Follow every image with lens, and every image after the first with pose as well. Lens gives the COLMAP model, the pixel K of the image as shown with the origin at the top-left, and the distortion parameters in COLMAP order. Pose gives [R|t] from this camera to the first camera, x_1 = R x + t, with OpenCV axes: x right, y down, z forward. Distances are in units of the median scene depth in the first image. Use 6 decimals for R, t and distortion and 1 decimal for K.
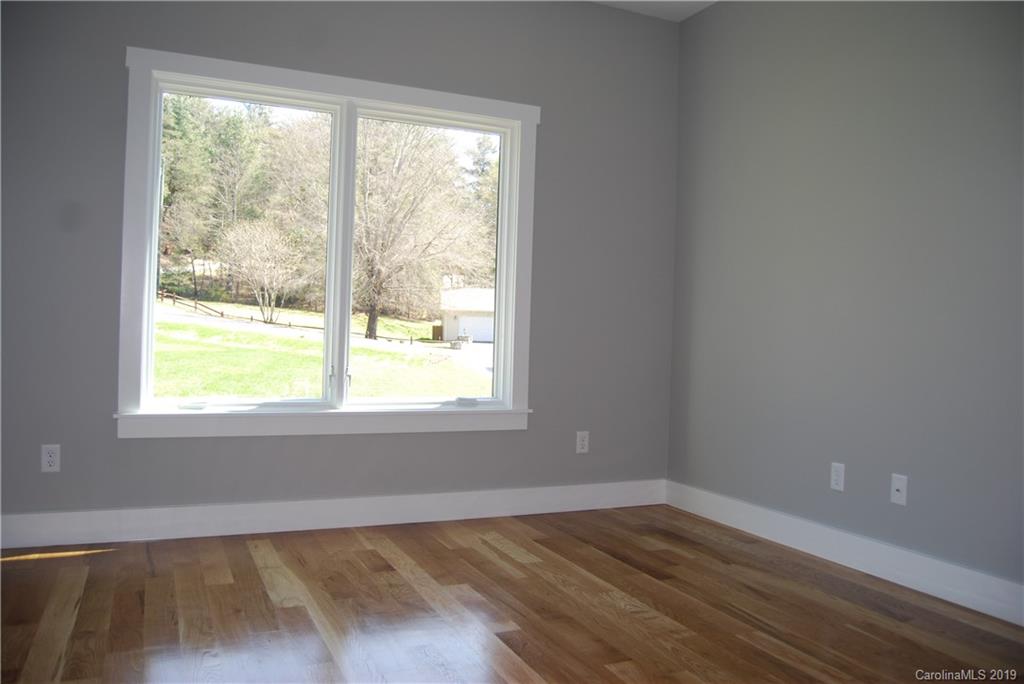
lens RADIAL K [[806.7, 0, 512.0], [0, 806.7, 342.0], [0, 0, 1]] dist [-0.092428, 0.034219]
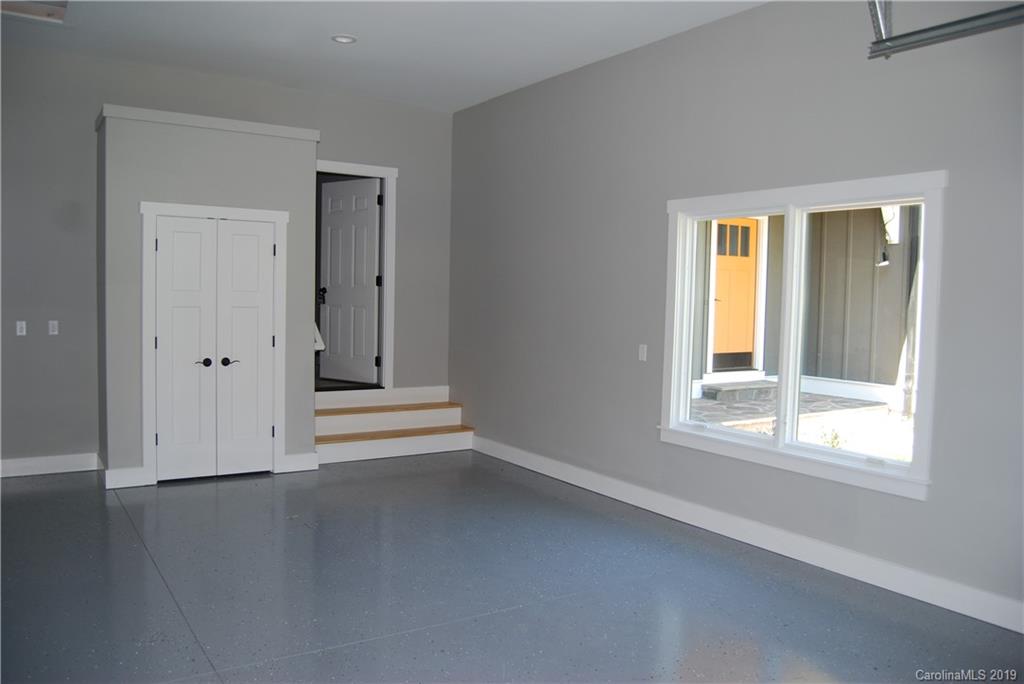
lens RADIAL K [[806.7, 0, 512.0], [0, 806.7, 342.0], [0, 0, 1]] dist [-0.092428, 0.034219]
pose [[0.164790, 0.031730, -0.985818, 1.082989], [-0.027682, 0.999237, 0.027535, -0.120501], [0.985940, 0.022752, 0.165543, 0.408495]]
